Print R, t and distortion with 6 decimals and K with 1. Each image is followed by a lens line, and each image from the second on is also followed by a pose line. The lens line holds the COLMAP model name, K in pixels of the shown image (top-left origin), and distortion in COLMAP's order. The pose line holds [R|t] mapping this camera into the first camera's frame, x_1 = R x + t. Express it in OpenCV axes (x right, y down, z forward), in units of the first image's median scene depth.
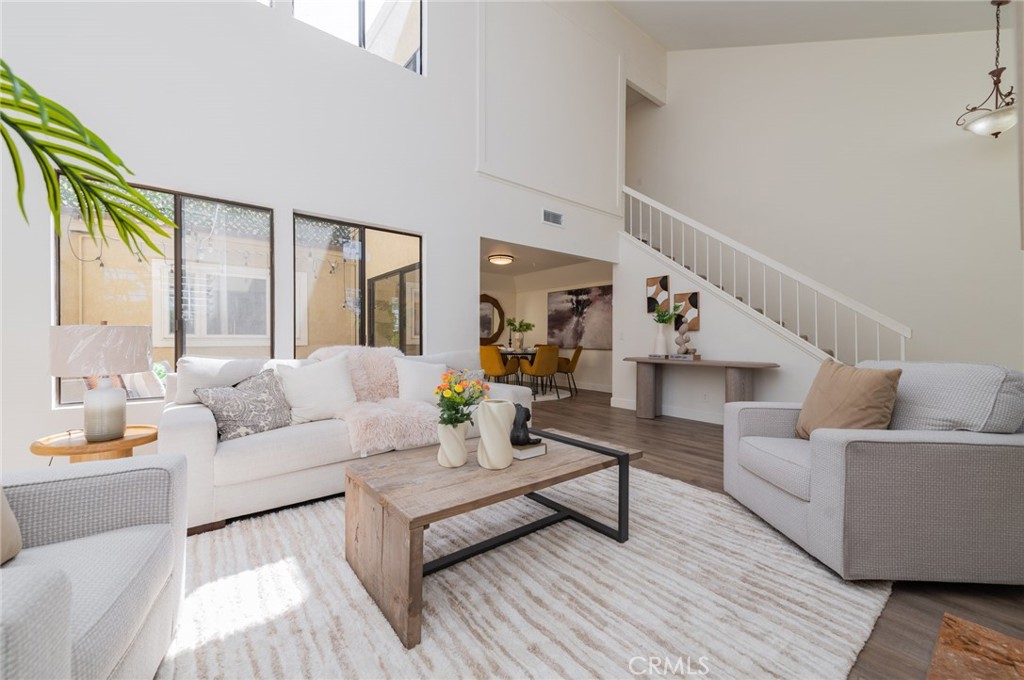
lens RADIAL K [[396.4, 0, 506.1], [0, 396.4, 338.1], [0, 0, 1]] dist [0.002494, 0.000110]
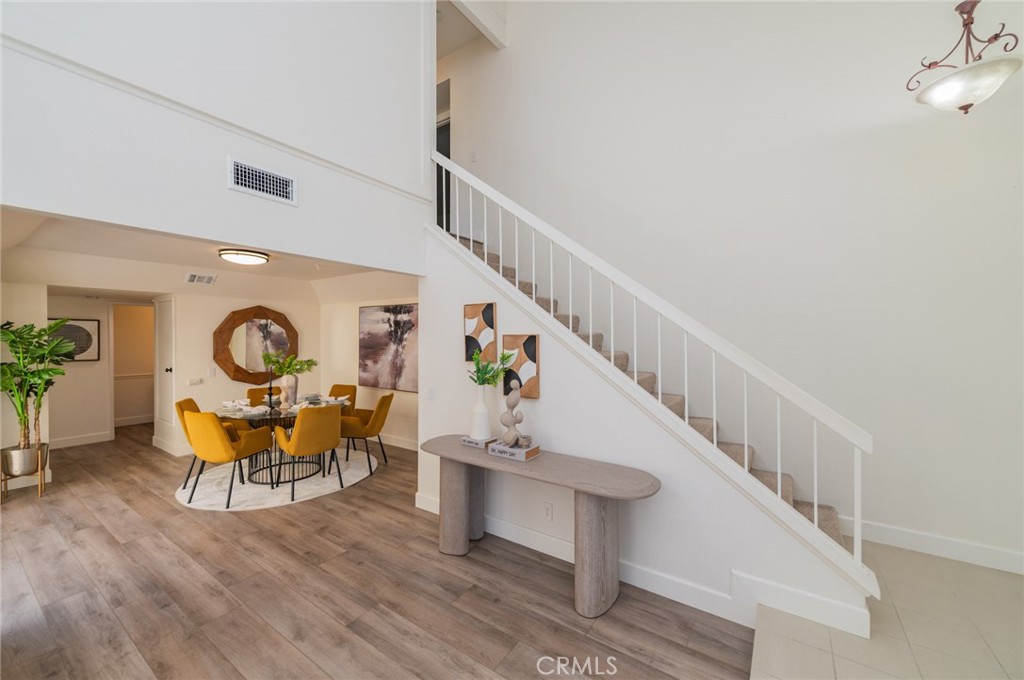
lens RADIAL K [[403.3, 0, 511.2], [0, 403.3, 337.4], [0, 0, 1]] dist [0.020464, -0.006161]
pose [[0.953299, -0.001987, 0.302022, 0.238687], [0.000792, 0.999991, 0.004079, -0.103926], [-0.302028, -0.003649, 0.953292, 0.391866]]
